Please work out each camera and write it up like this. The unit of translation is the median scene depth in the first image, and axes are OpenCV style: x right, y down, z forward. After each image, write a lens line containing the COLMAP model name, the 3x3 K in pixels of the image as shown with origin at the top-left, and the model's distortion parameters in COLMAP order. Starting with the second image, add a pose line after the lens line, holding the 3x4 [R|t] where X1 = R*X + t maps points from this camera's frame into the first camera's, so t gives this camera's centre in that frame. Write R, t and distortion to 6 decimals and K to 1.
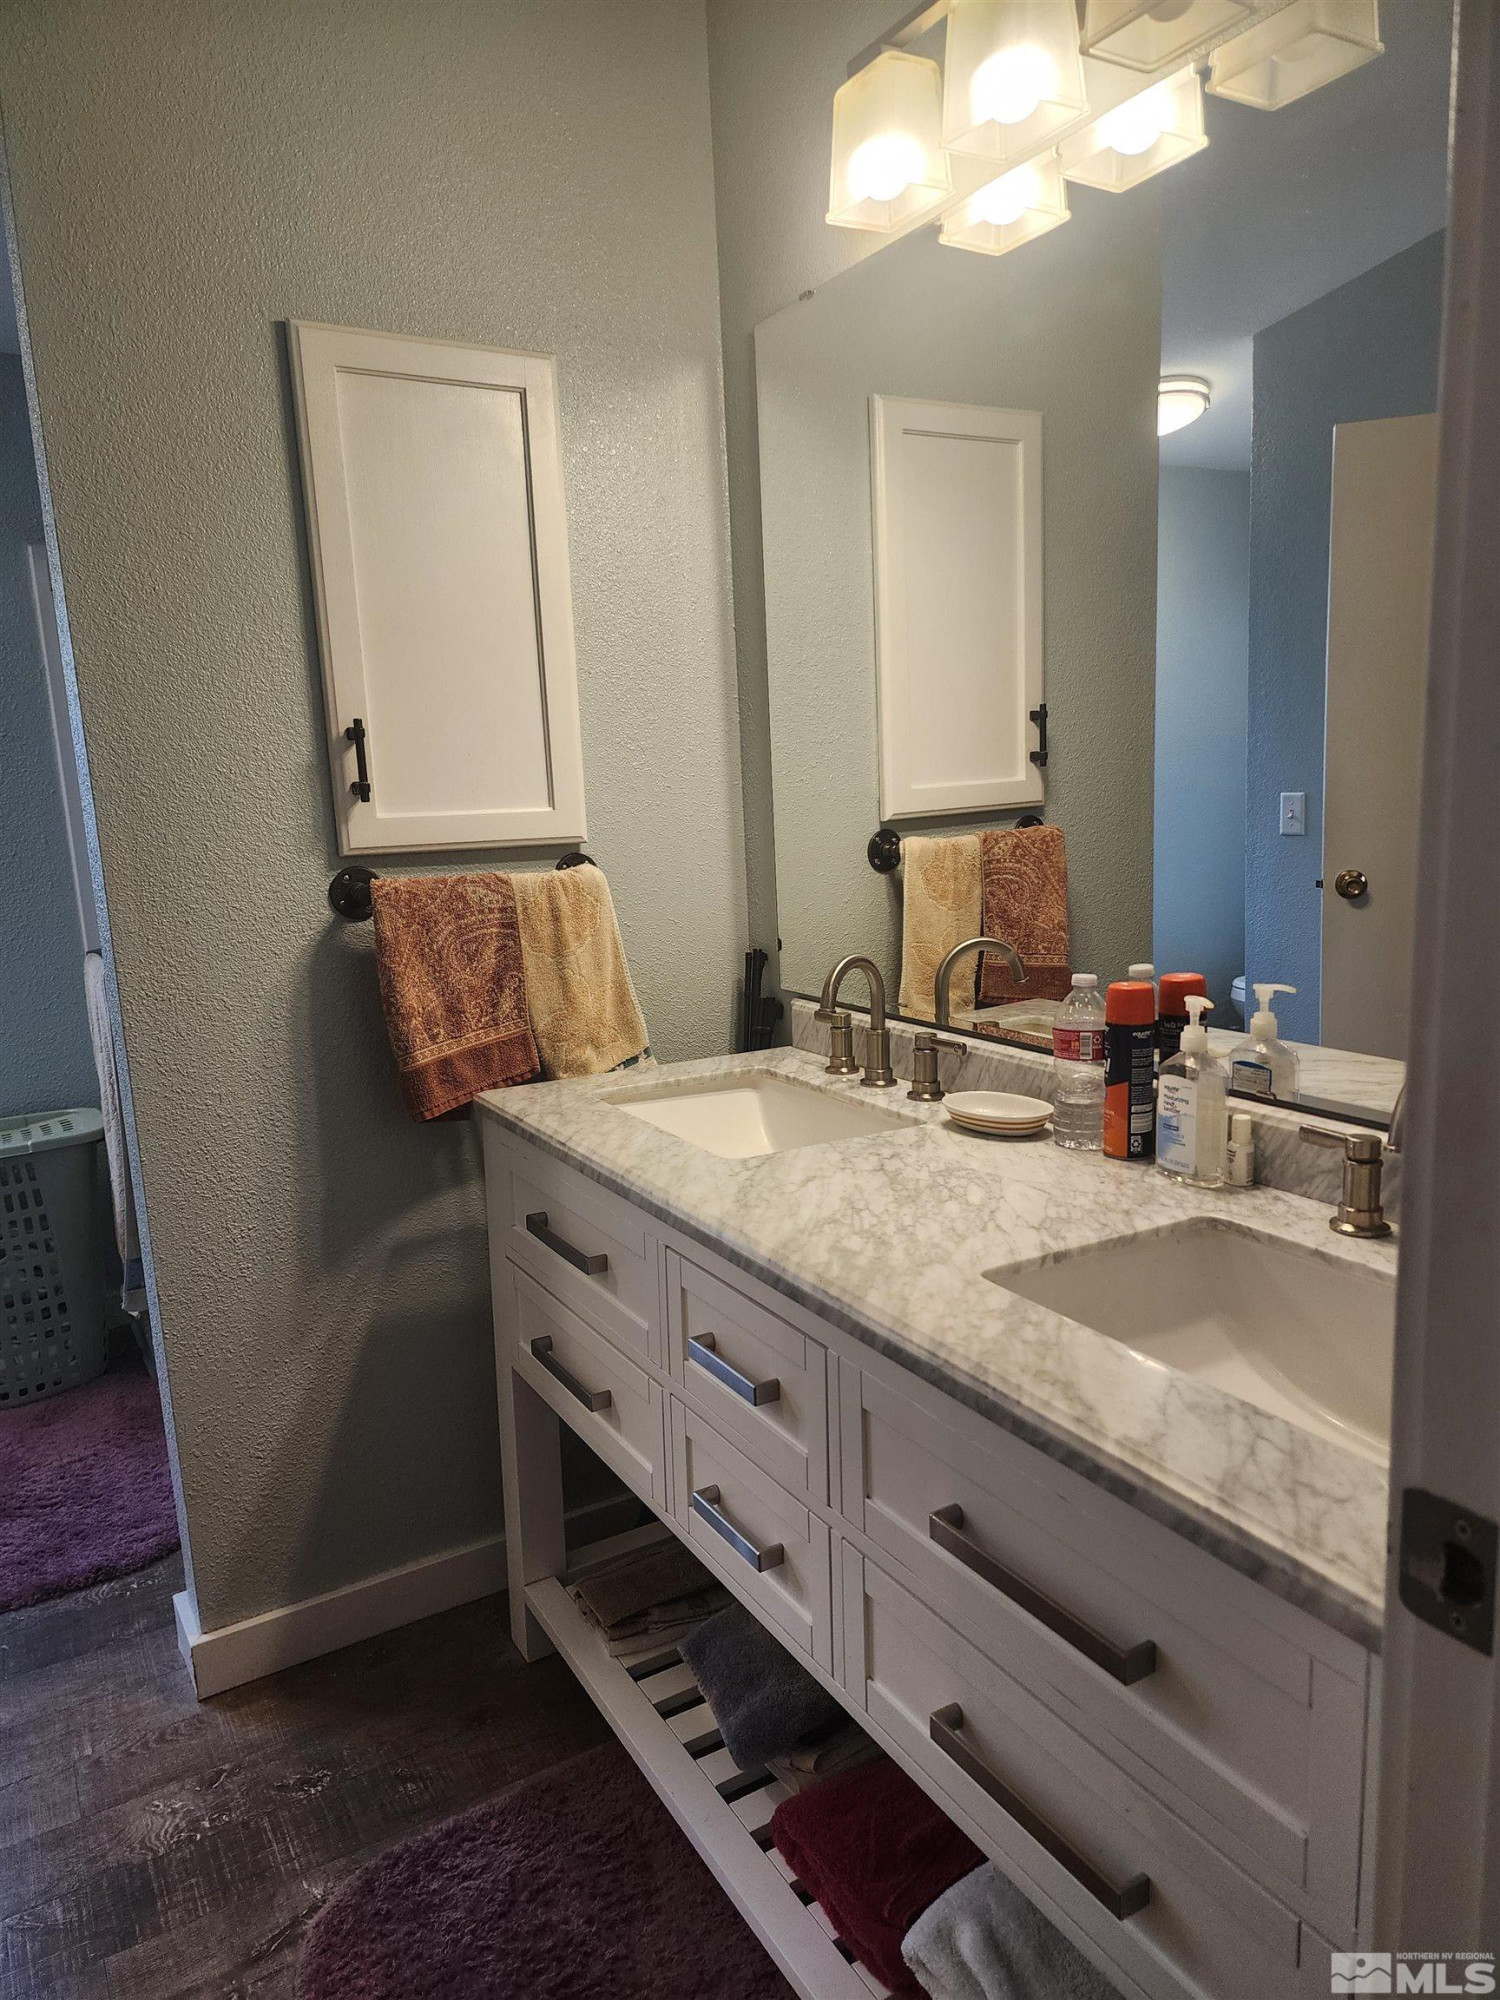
lens RADIAL K [[1314.1, 0, 750.0], [0, 1314.1, 1000.0], [0, 0, 1]] dist [0.004285, 0.000459]
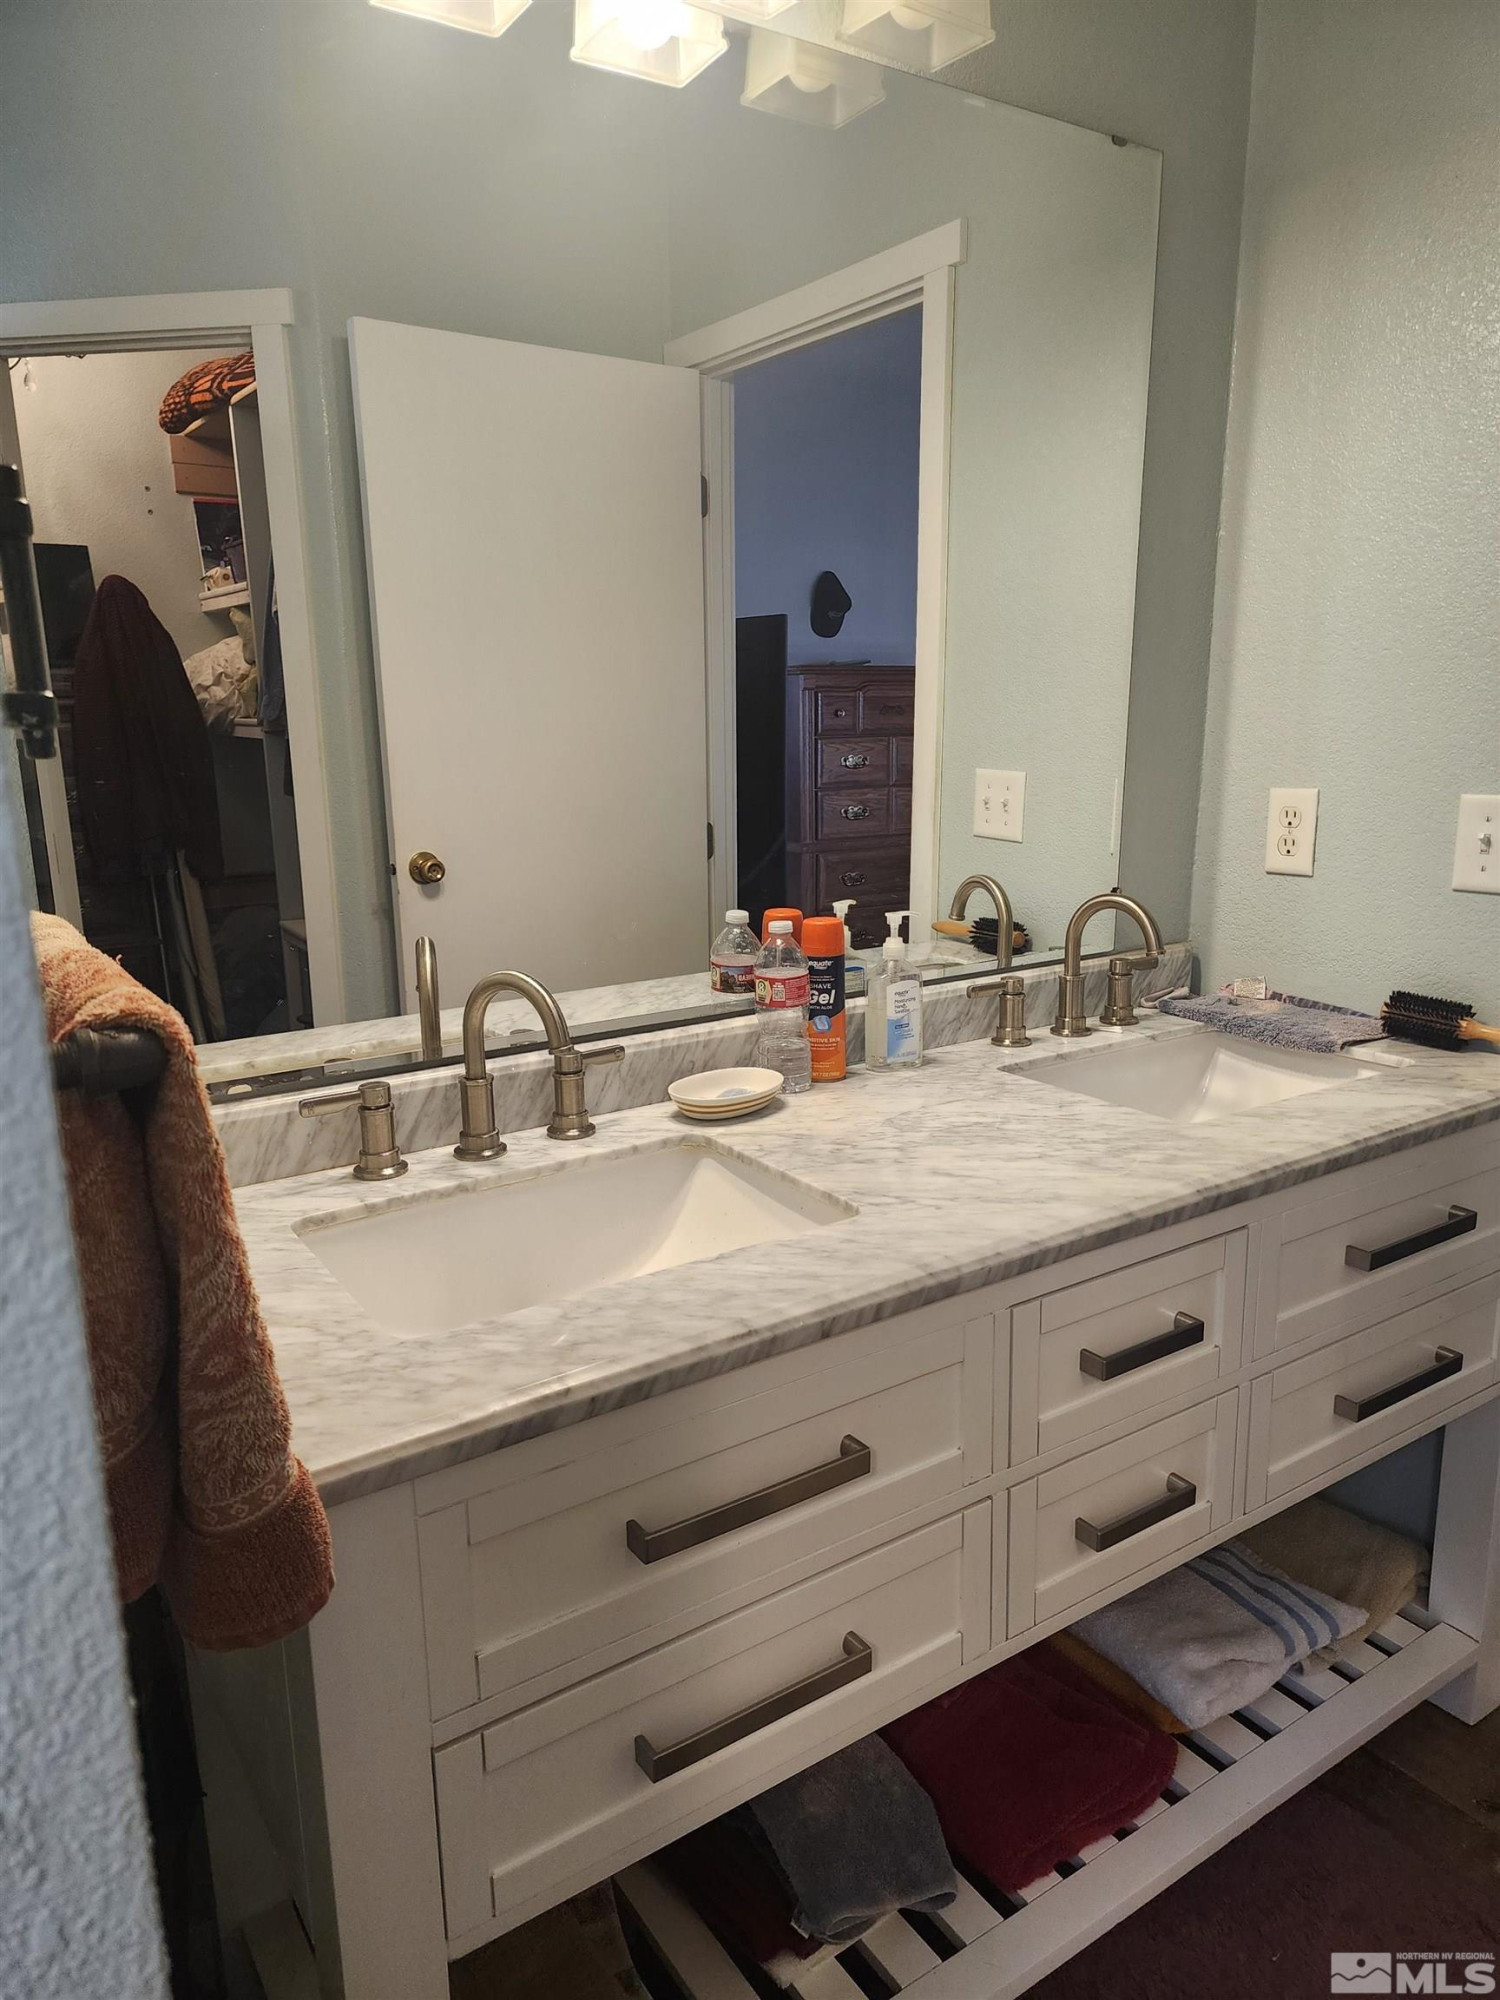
lens RADIAL K [[1314.1, 0, 750.0], [0, 1314.1, 1000.0], [0, 0, 1]] dist [0.004285, 0.000459]
pose [[-0.030538, -0.187282, 0.981831, -0.796664], [0.189680, 0.963354, 0.189657, -0.167118], [-0.981371, 0.192025, 0.006105, 1.120728]]
